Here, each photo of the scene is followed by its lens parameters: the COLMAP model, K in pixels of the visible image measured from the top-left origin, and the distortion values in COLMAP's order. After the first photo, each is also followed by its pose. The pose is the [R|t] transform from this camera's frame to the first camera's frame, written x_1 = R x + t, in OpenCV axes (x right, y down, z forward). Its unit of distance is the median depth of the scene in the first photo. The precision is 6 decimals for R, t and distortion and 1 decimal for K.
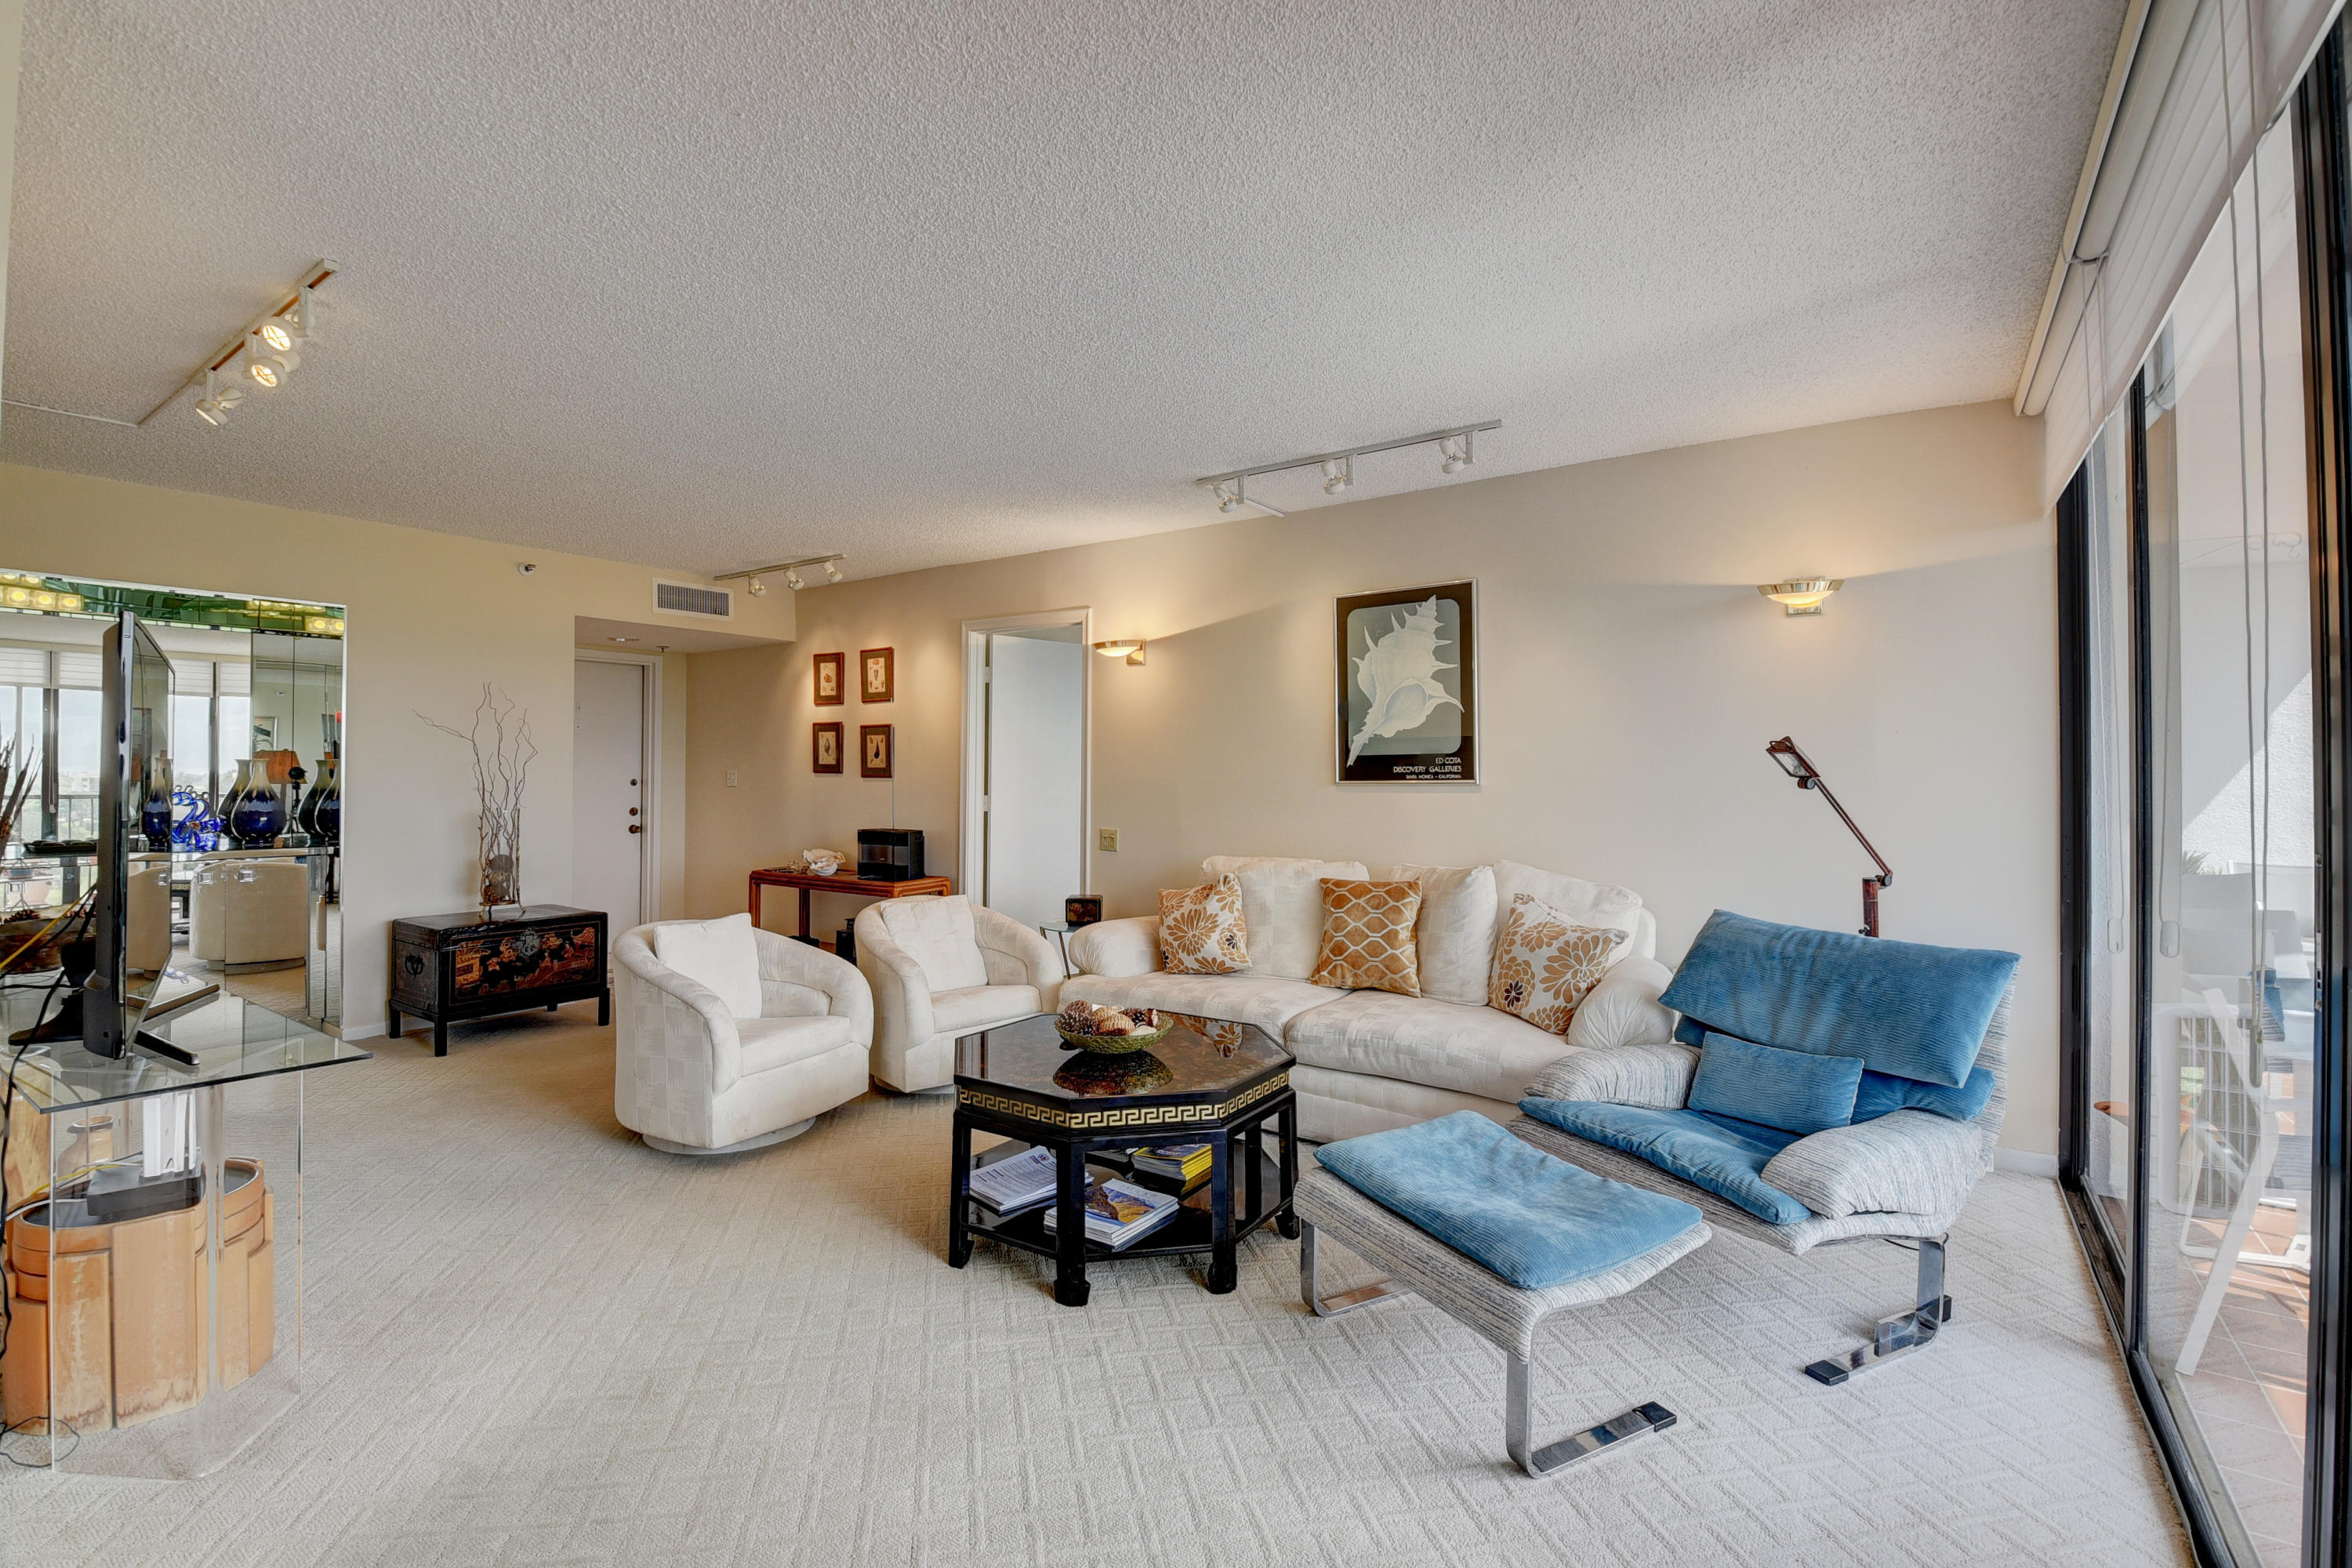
lens RADIAL K [[1019.6, 0, 1171.1], [0, 1019.6, 758.9], [0, 0, 1]] dist [-0.019619, -0.000499]
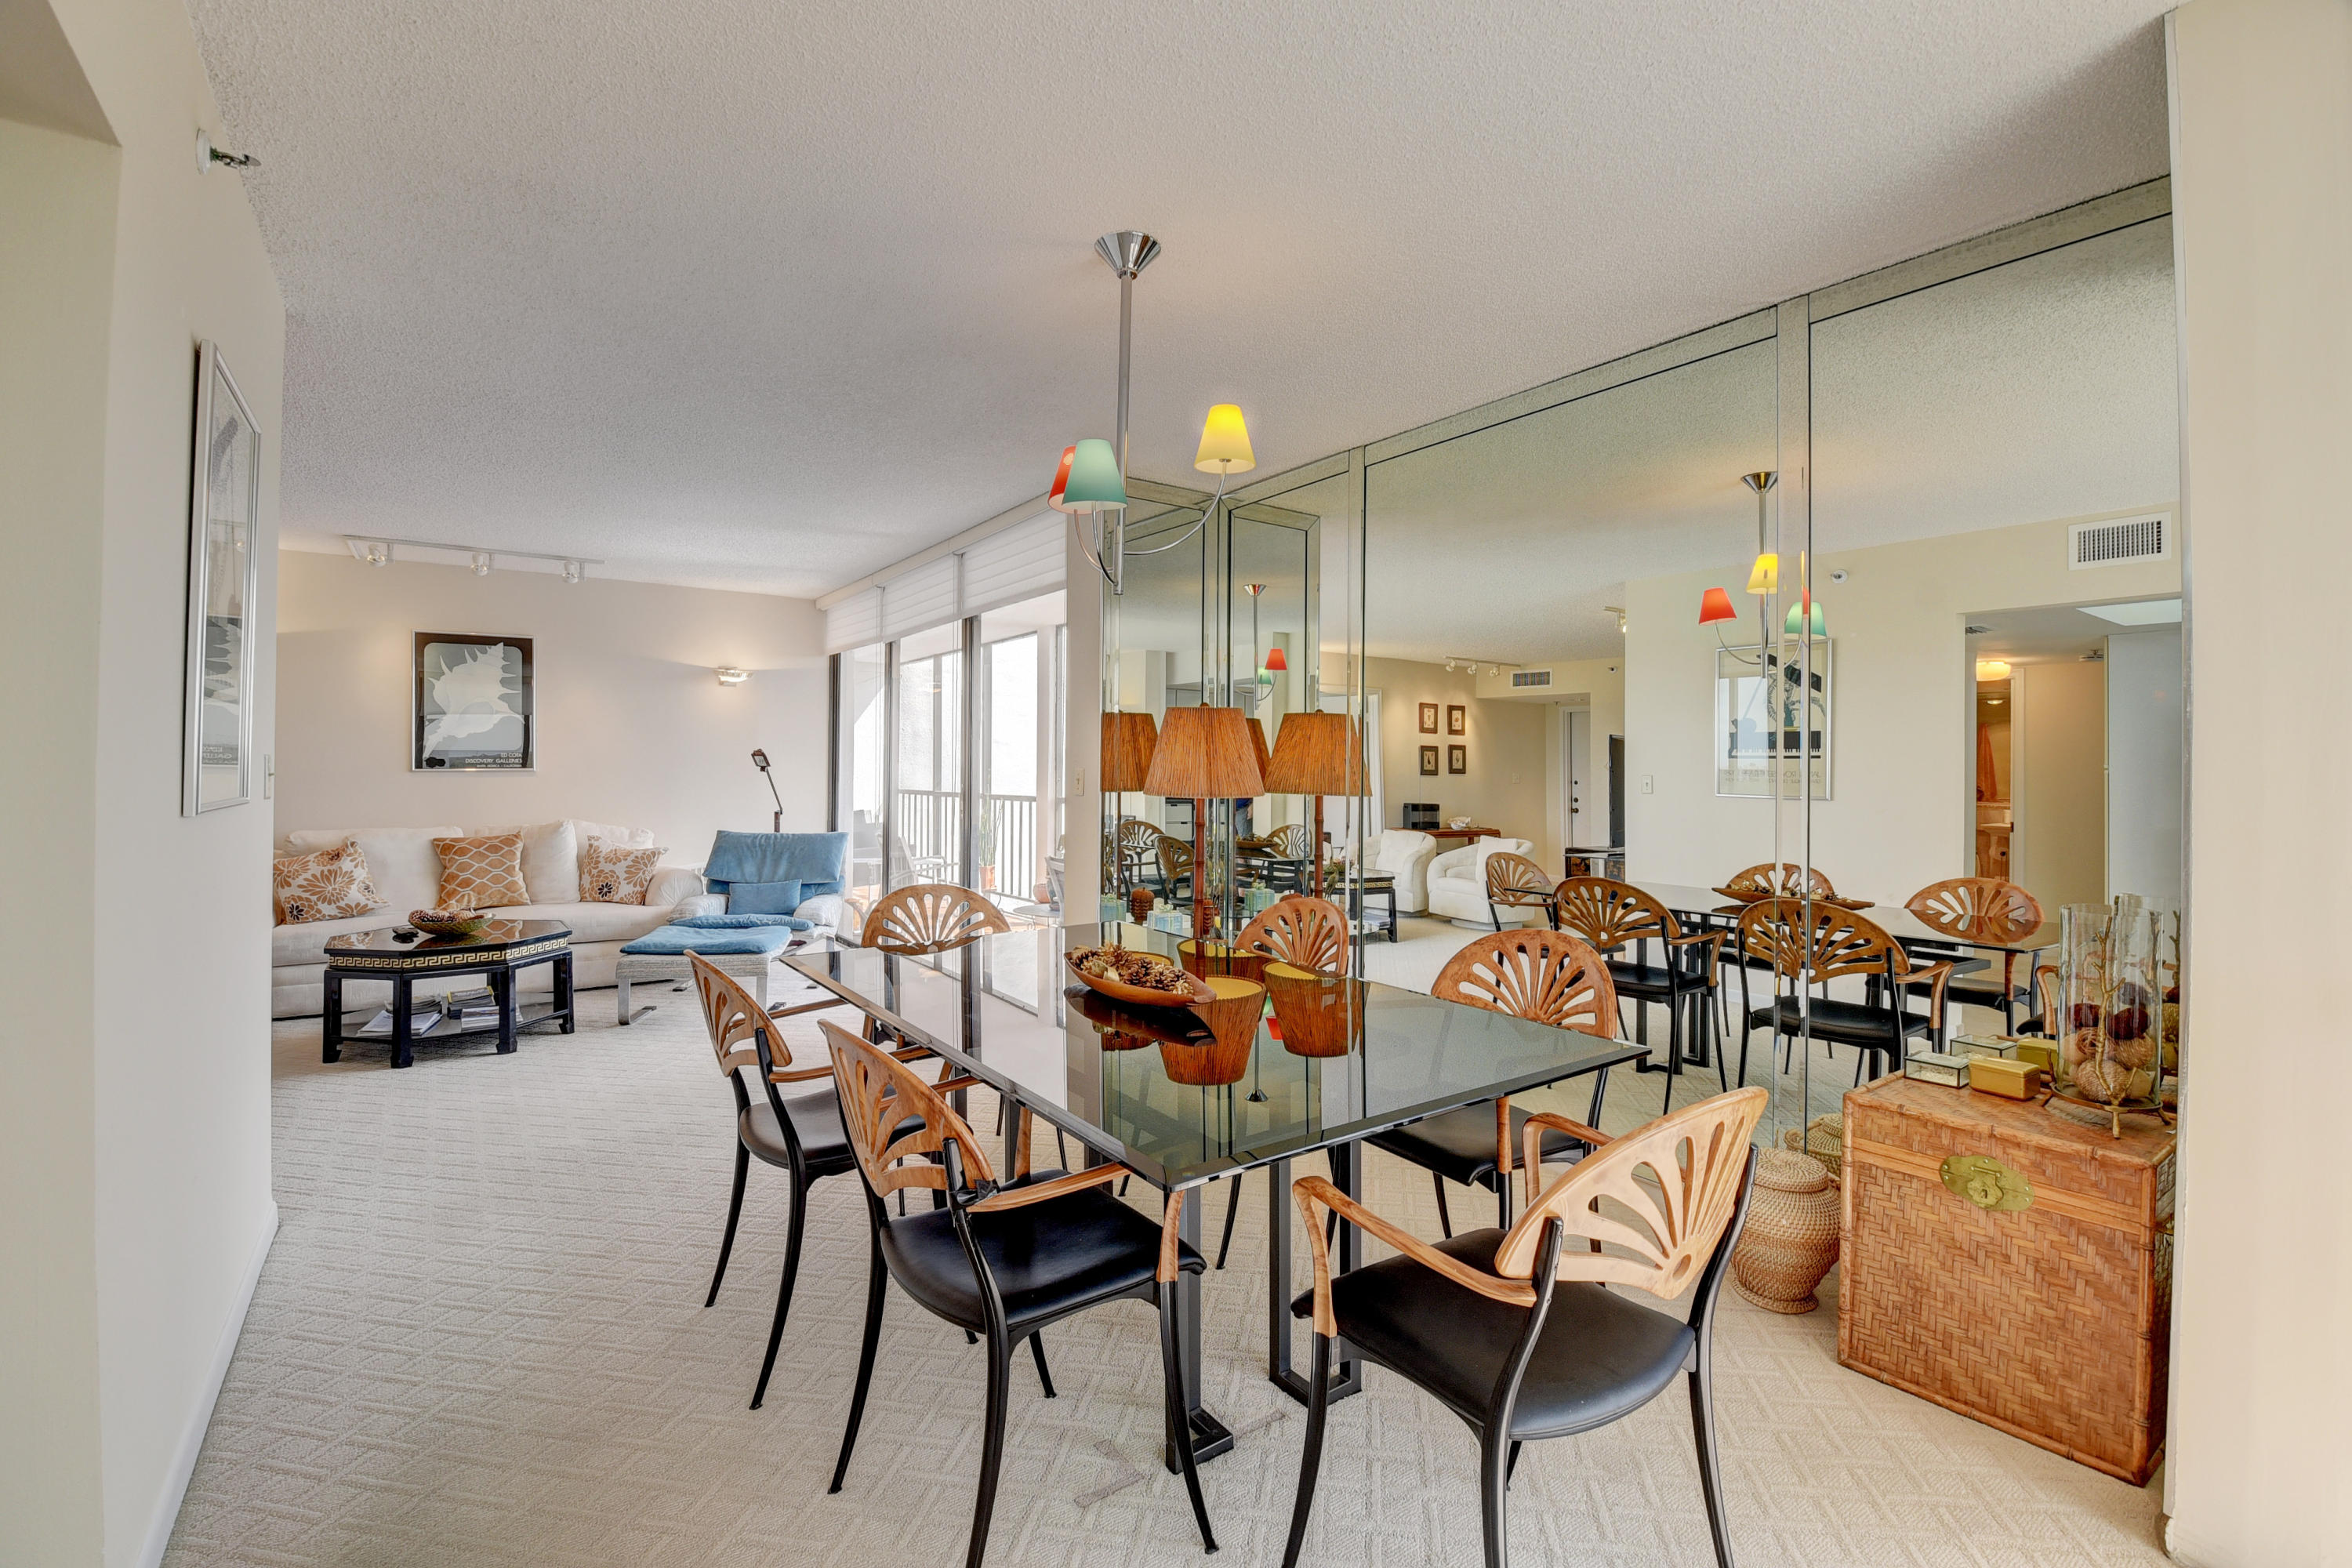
lens RADIAL K [[1019.6, 0, 1171.1], [0, 1019.6, 758.9], [0, 0, 1]] dist [-0.019619, -0.000499]
pose [[0.338673, 0.007123, 0.940877, -0.882966], [-0.018984, 0.999820, -0.000736, -0.011154], [-0.940713, -0.017613, 0.338747, -0.458753]]
